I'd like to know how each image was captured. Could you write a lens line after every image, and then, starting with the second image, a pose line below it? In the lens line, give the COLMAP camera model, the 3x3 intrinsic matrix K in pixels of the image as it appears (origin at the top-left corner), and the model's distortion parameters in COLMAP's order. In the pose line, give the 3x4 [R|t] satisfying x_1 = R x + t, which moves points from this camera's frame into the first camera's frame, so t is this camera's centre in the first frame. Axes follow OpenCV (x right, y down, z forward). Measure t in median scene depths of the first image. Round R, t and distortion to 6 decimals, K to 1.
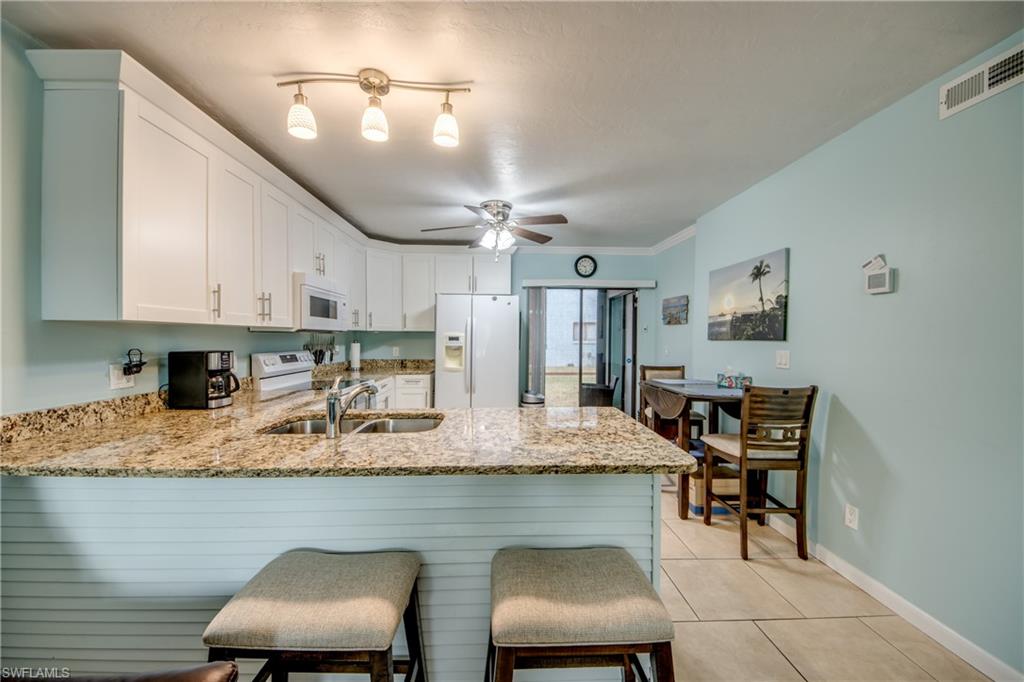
lens RADIAL K [[386.7, 0, 505.4], [0, 386.7, 344.0], [0, 0, 1]] dist [0.034703, -0.024131]
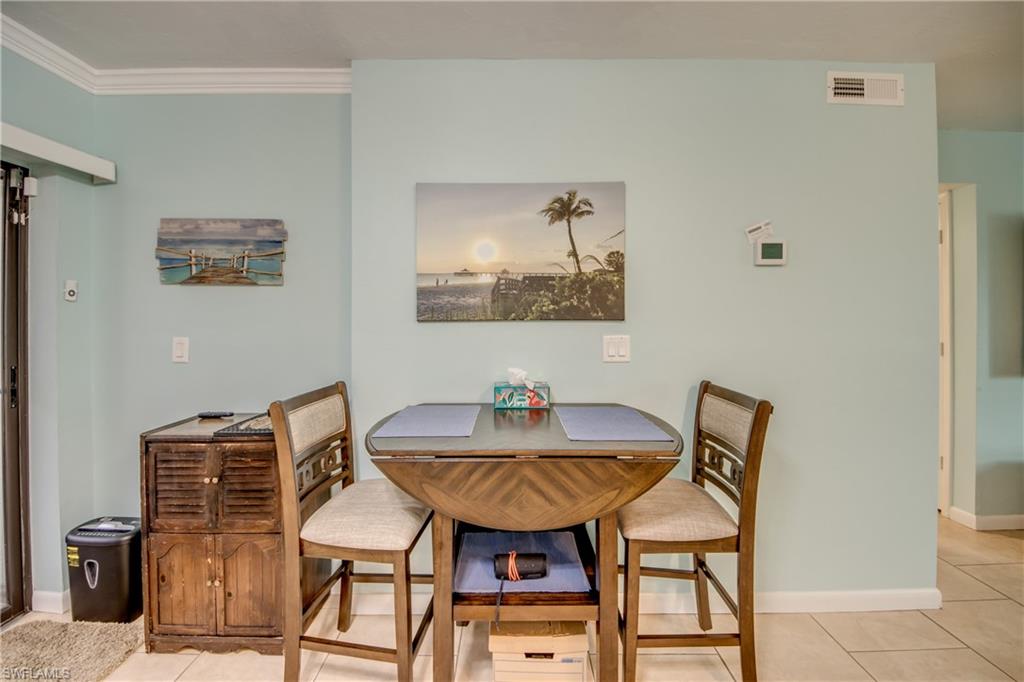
lens RADIAL K [[396.2, 0, 514.8], [0, 396.2, 317.5], [0, 0, 1]] dist [0.015893, -0.011759]
pose [[0.019094, -0.007324, 0.999791, 0.024864], [0.018931, 0.999797, 0.006963, -0.019197], [-0.999638, 0.018794, 0.019228, 1.030155]]
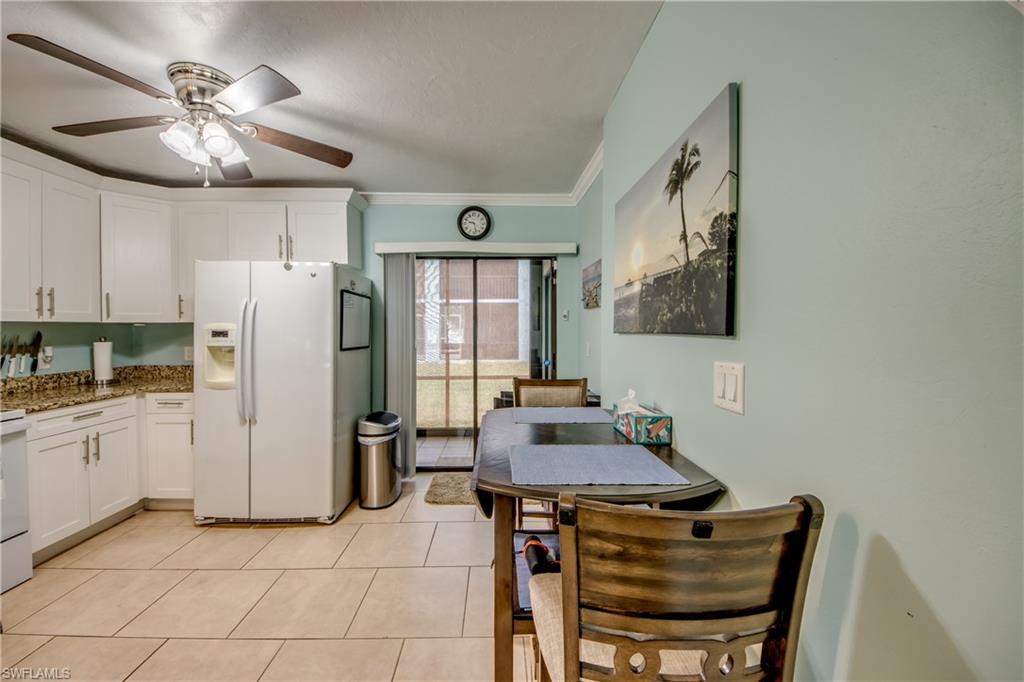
lens RADIAL K [[392.6, 0, 498.8], [0, 392.6, 334.5], [0, 0, 1]] dist [0.031297, -0.022748]
pose [[0.999851, -0.009639, -0.014346, 0.439324], [0.009599, 0.999950, -0.002819, -0.009591], [0.014373, 0.002681, 0.999893, 0.547112]]
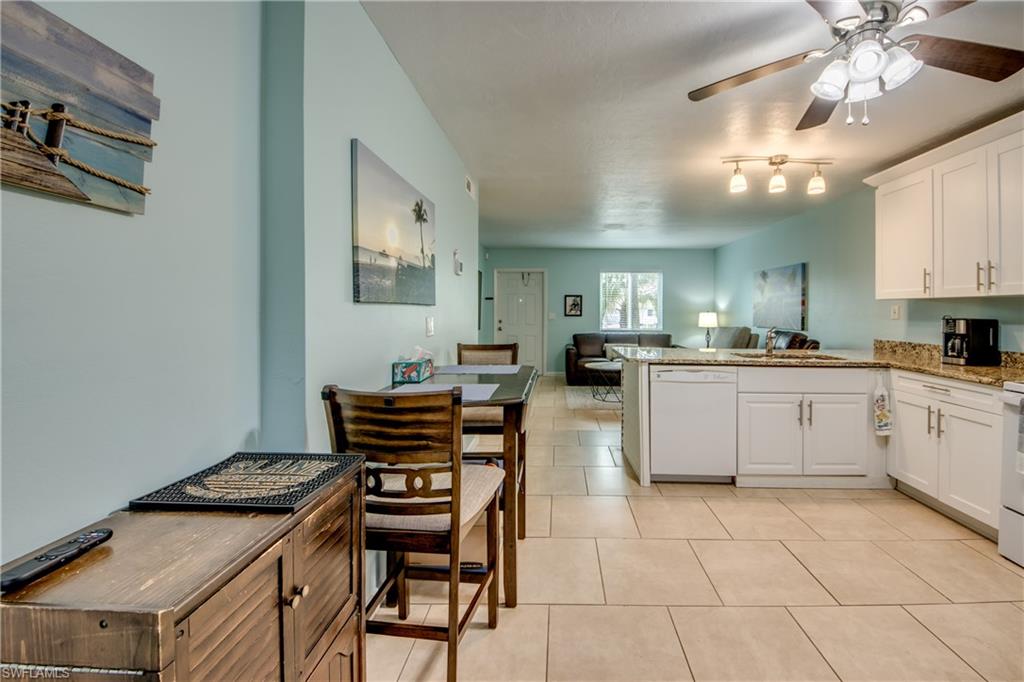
lens RADIAL K [[407.1, 0, 547.2], [0, 407.1, 311.7], [0, 0, 1]] dist [0.018167, -0.021625]
pose [[-0.999104, -0.009588, 0.041217, 0.367073], [-0.008744, 0.999749, 0.020606, -0.014039], [-0.041404, 0.020227, -0.998938, 1.717346]]
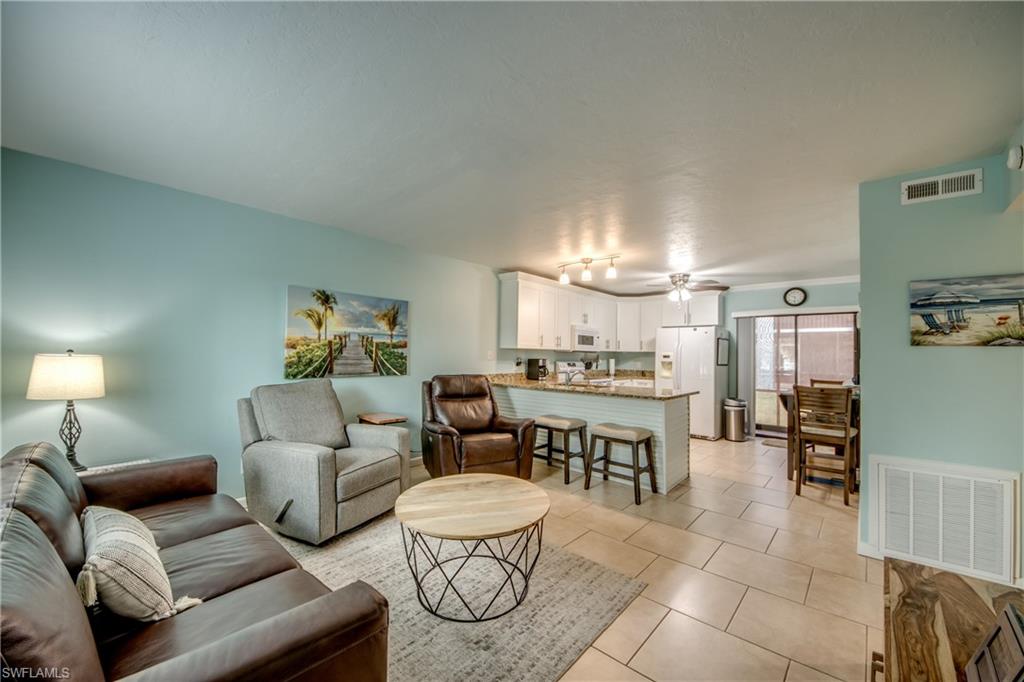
lens RADIAL K [[385.4, 0, 509.4], [0, 385.4, 343.6], [0, 0, 1]] dist [0.037595, -0.022921]
pose [[0.723906, -0.014522, -0.689745, 0.677910], [-0.023554, 0.998675, -0.045747, 0.028376], [0.689496, 0.049363, 0.722605, -0.778732]]
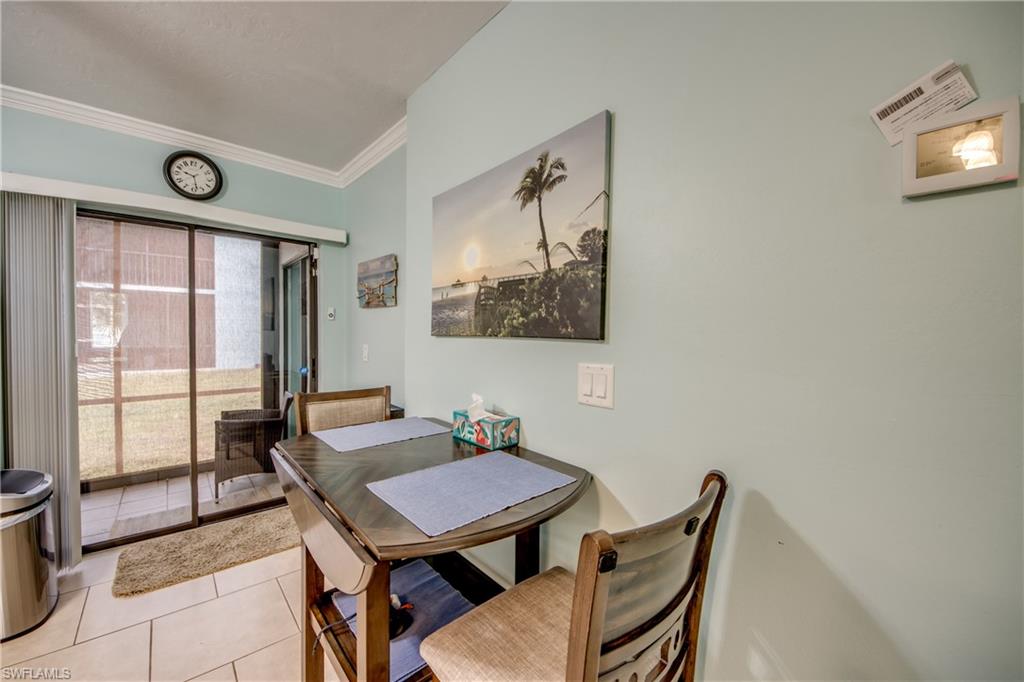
lens RADIAL K [[398.6, 0, 506.4], [0, 398.6, 345.1], [0, 0, 1]] dist [0.026407, -0.016130]
pose [[0.776369, -0.019925, 0.629963, 0.323273], [0.004780, 0.999658, 0.025727, -0.012926], [-0.630260, -0.016963, 0.776199, 0.645589]]
